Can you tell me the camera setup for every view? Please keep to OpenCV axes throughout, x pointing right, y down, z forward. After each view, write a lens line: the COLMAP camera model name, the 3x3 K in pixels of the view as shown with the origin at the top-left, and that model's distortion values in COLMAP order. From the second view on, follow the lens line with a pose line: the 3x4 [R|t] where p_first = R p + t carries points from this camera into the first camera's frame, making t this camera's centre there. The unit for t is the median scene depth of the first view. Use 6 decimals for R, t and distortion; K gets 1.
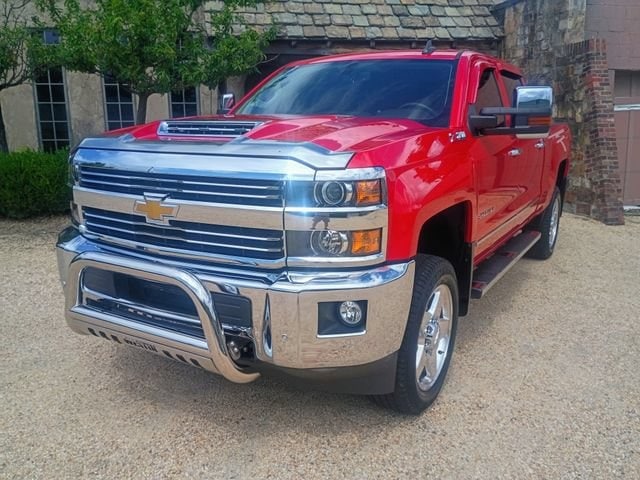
lens RADIAL K [[553.1, 0, 328.0], [0, 553.1, 240.2], [0, 0, 1]] dist [0.063339, -0.097679]
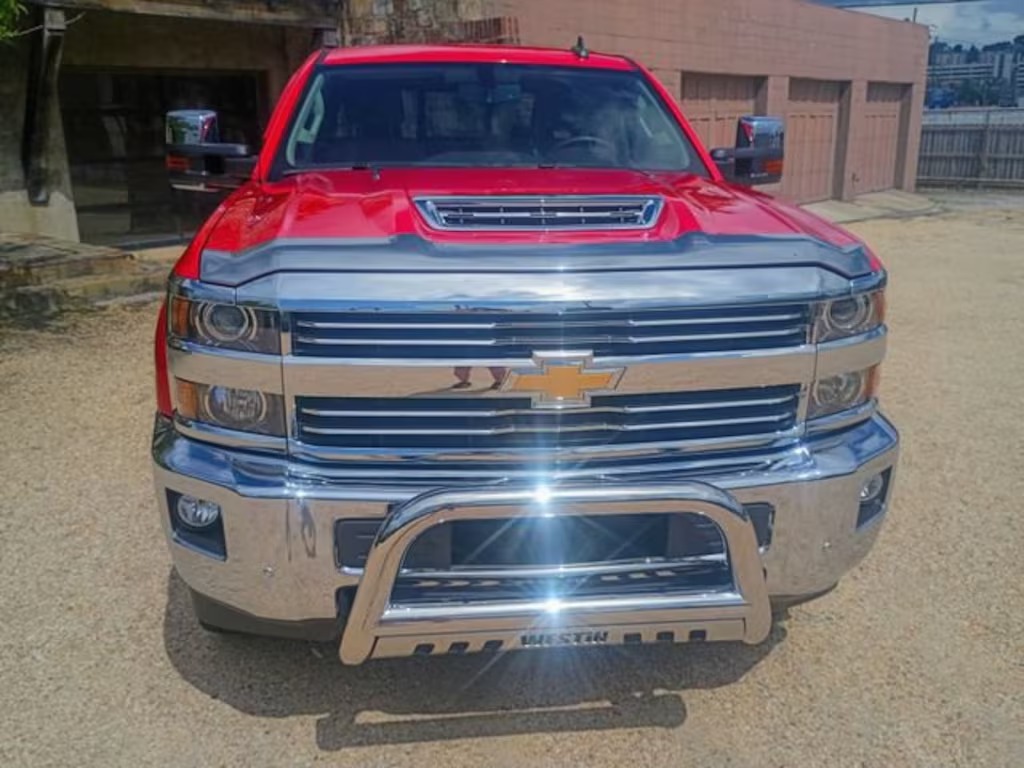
lens RADIAL K [[888.7, 0, 534.9], [0, 888.7, 381.5], [0, 0, 1]] dist [0.019942, -0.001170]
pose [[0.795256, -0.165967, 0.583115, -0.174745], [0.122155, 0.985940, 0.114023, -0.032660], [-0.593840, -0.019446, 0.804348, 0.074543]]
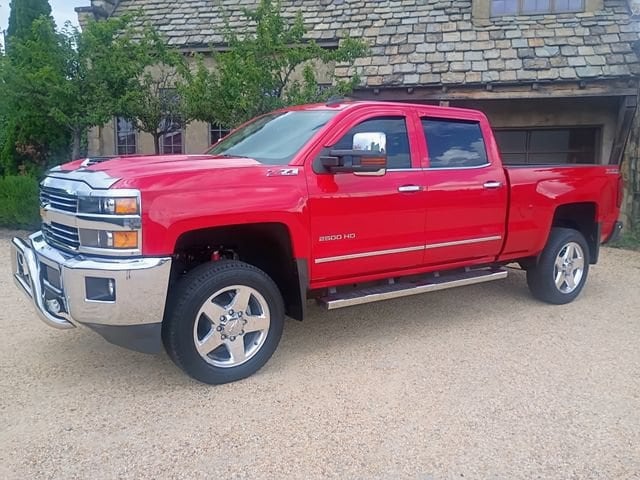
lens RADIAL K [[553.1, 0, 328.0], [0, 553.1, 240.2], [0, 0, 1]] dist [0.063339, -0.097679]
pose [[0.916423, 0.067021, -0.394560, 0.232586], [-0.094739, 0.994186, -0.051170, 0.005829], [0.388837, 0.084274, 0.917444, -0.027362]]
